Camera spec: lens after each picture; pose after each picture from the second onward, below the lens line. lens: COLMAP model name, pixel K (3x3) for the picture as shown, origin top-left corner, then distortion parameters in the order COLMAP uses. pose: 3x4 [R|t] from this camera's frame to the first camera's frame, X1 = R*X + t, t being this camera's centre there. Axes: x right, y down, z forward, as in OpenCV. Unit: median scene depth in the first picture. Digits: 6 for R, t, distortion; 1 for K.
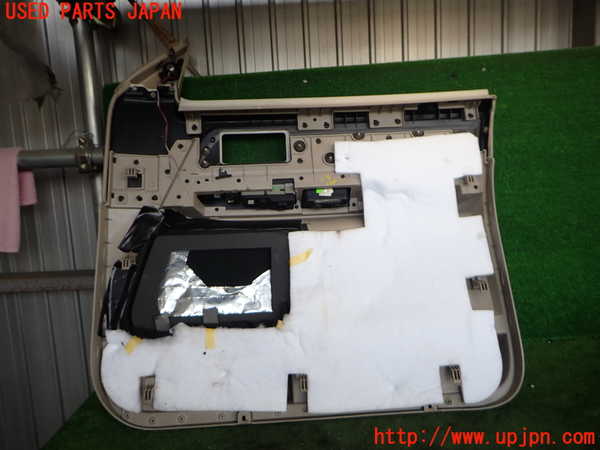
lens RADIAL K [[431.4, 0, 300.0], [0, 431.4, 225.0], [0, 0, 1]] dist [0.000133, -0.001641]
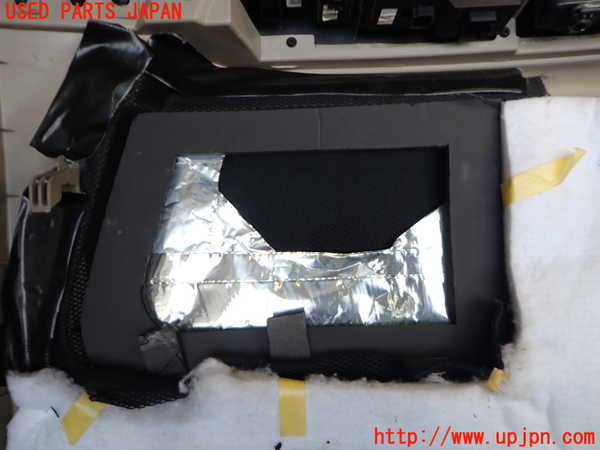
lens RADIAL K [[441.5, 0, 295.7], [0, 441.5, 223.1], [0, 0, 1]] dist [0.006013, 0.002892]
pose [[0.995190, 0.025393, -0.094617, -0.176705], [-0.000665, 0.967553, 0.252667, 0.024317], [0.097963, -0.251389, 0.962916, 0.696557]]
